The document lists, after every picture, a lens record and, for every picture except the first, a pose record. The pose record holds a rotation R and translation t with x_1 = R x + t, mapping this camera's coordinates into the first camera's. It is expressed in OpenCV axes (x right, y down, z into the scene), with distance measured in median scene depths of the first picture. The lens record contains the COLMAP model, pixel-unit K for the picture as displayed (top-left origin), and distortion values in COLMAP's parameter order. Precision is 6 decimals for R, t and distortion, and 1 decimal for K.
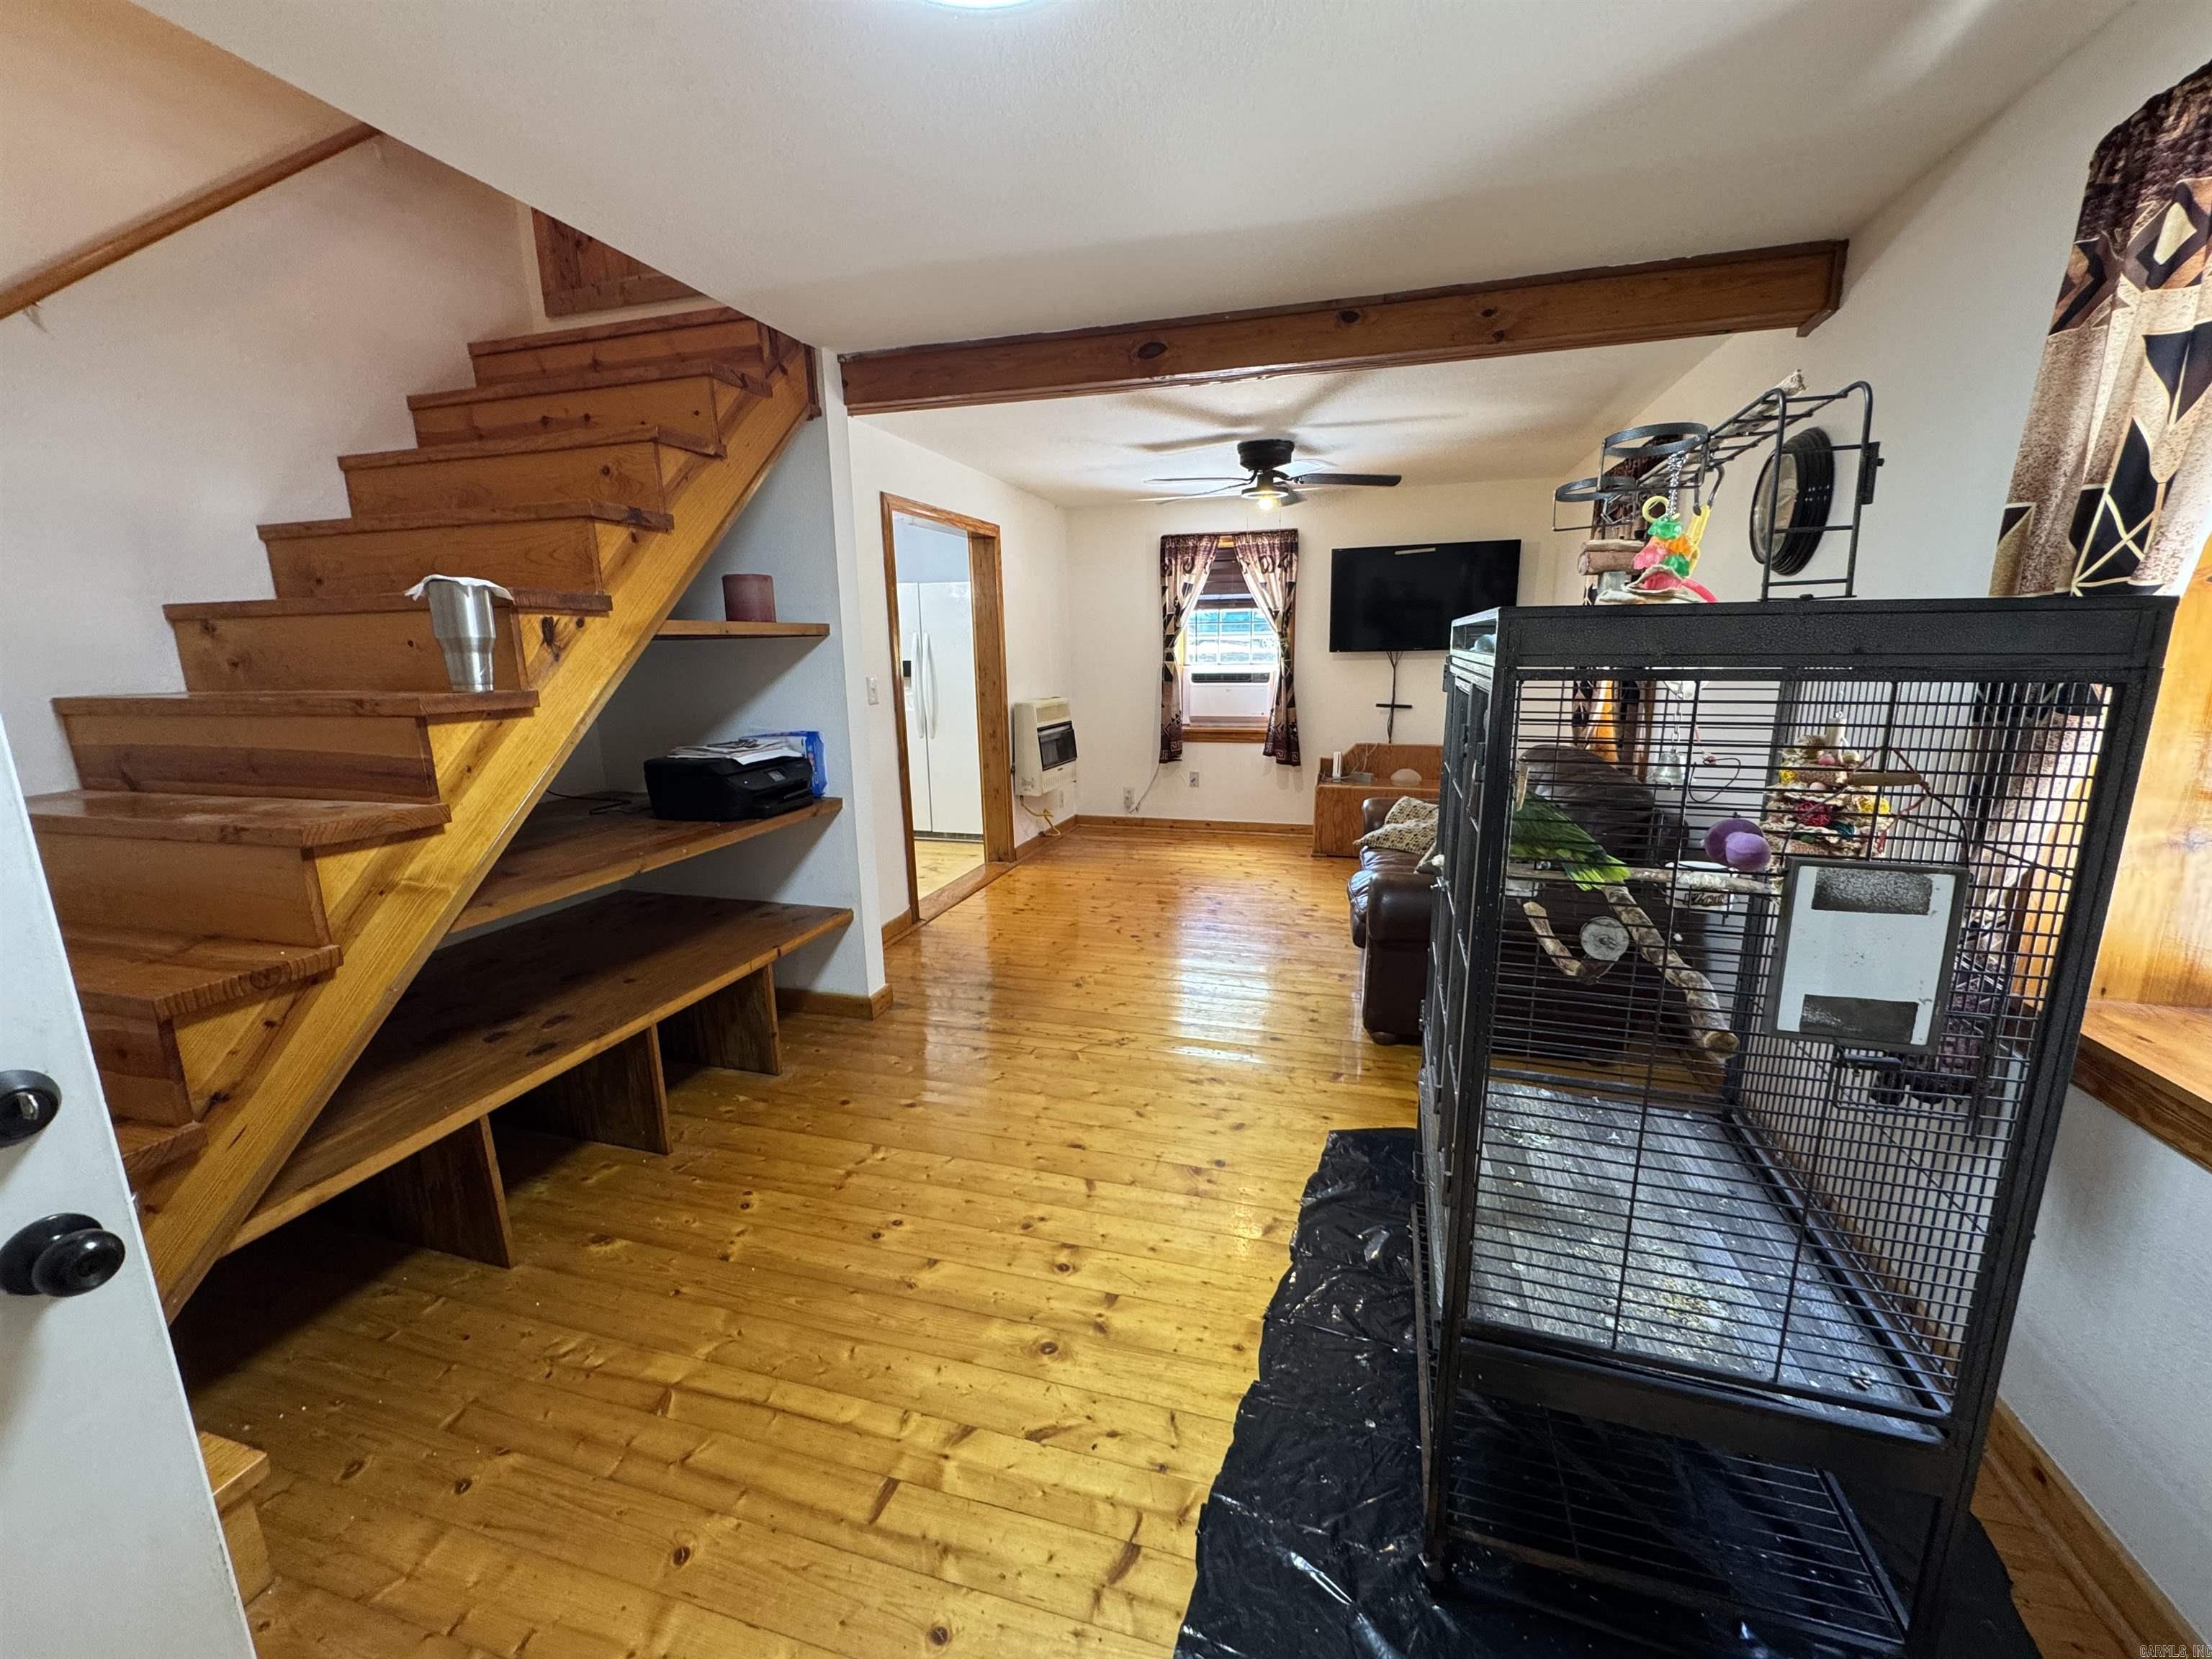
lens RADIAL K [[881.2, 0, 1106.0], [0, 881.2, 829.5], [0, 0, 1]] dist [-0.001897, 0.000008]
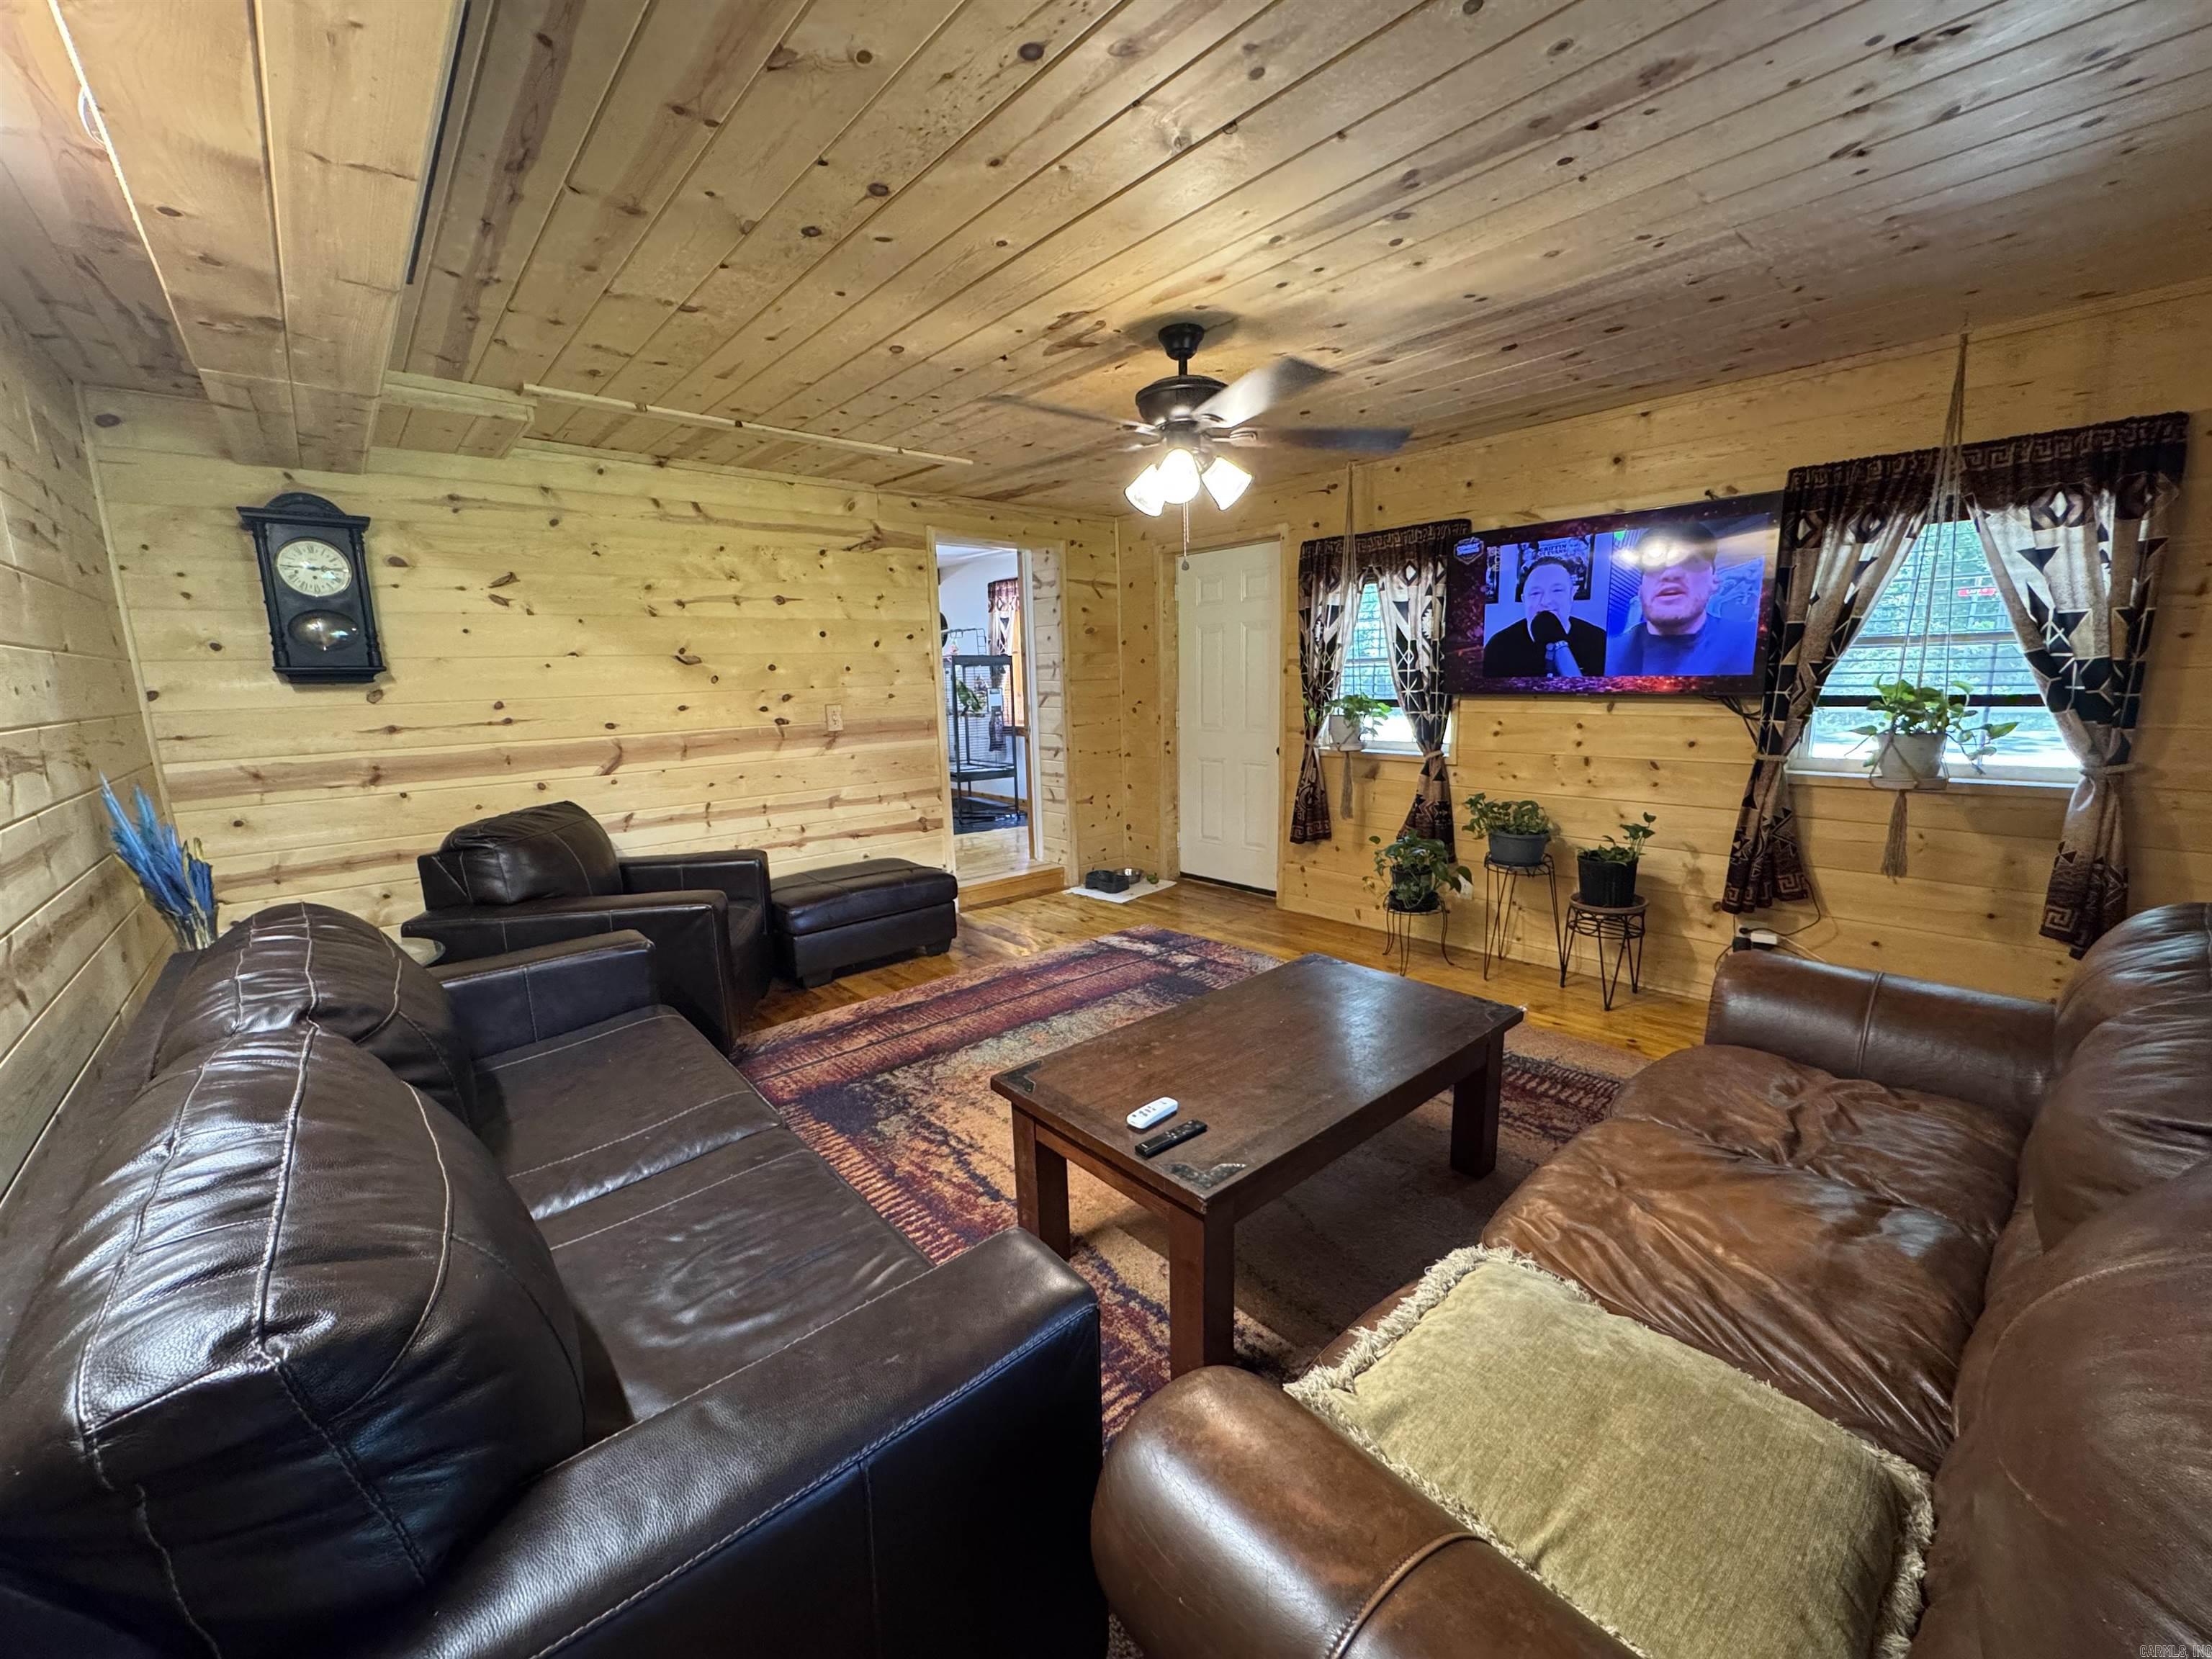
lens RADIAL K [[886.2, 0, 1102.1], [0, 886.2, 833.4], [0, 0, 1]] dist [-0.001001, -0.000112]
pose [[0.544039, -0.148903, 0.825742, -2.157150], [0.186605, 0.980953, 0.053948, 0.432646], [-0.818047, 0.124738, 0.561462, -1.653407]]
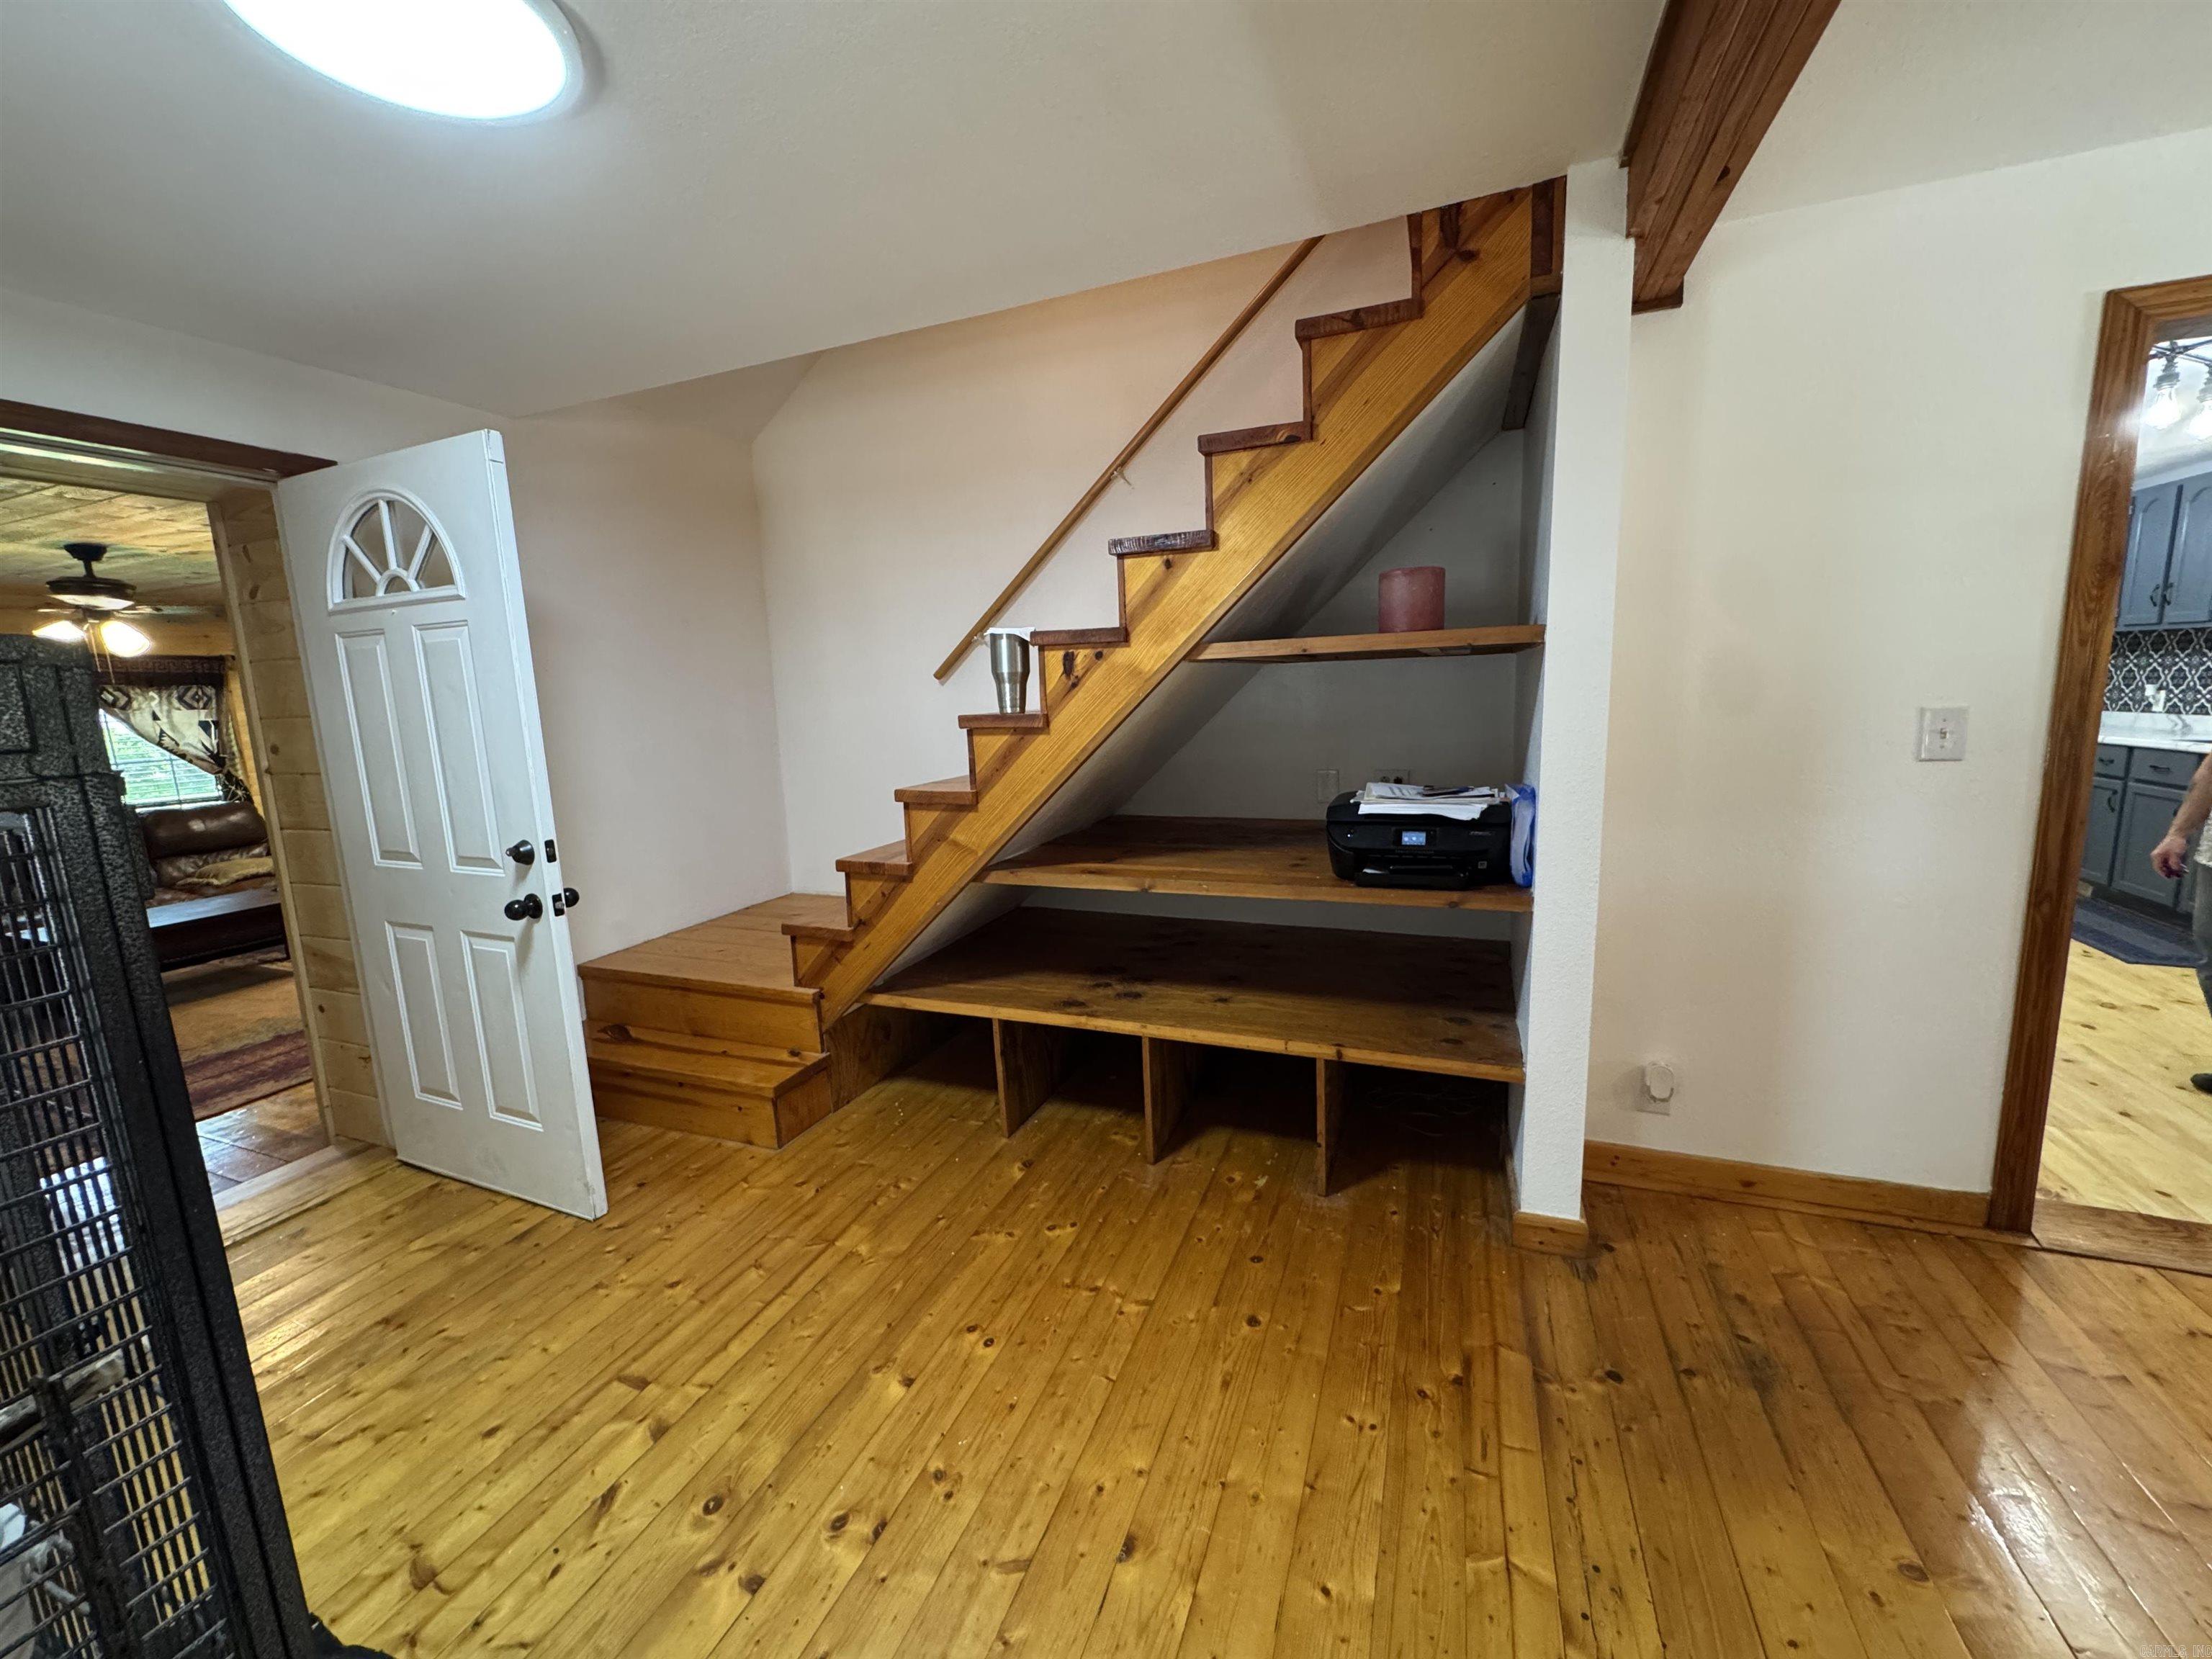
lens RADIAL K [[881.2, 0, 1106.0], [0, 881.2, 829.5], [0, 0, 1]] dist [-0.001897, 0.000008]
pose [[-0.099208, 0.174745, -0.979603, 0.370704], [-0.165356, 0.967877, 0.189399, -0.162396], [0.981231, 0.180774, -0.067126, 0.782898]]
